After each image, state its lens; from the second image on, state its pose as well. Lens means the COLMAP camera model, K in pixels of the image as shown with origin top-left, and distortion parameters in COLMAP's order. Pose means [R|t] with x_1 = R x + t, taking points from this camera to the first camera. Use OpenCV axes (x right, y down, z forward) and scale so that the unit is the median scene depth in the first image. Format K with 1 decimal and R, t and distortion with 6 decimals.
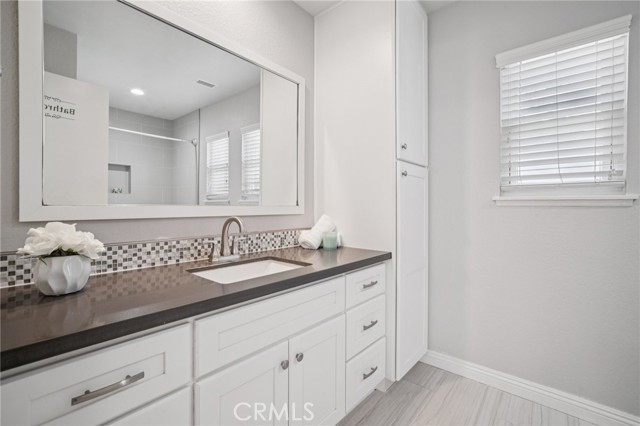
lens RADIAL K [[272.9, 0, 320.9], [0, 272.9, 208.1], [0, 0, 1]] dist [-0.002893, 0.000031]
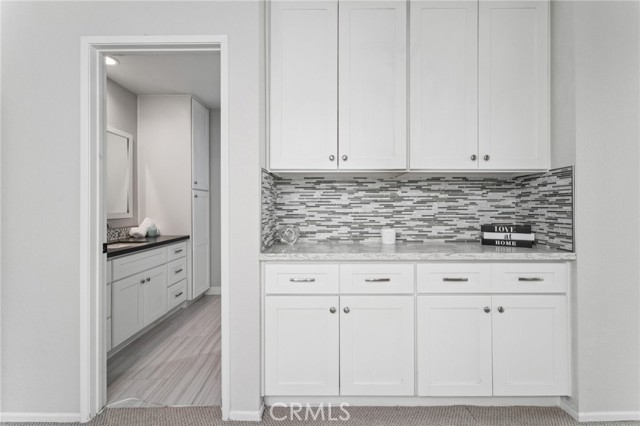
lens RADIAL K [[272.9, 0, 325.6], [0, 272.9, 203.2], [0, 0, 1]] dist [-0.002893, 0.000031]
pose [[0.742635, -0.001016, 0.669695, -0.318608], [0.007473, 0.999949, -0.006769, -0.048922], [-0.669654, 0.010032, 0.742605, -1.087423]]
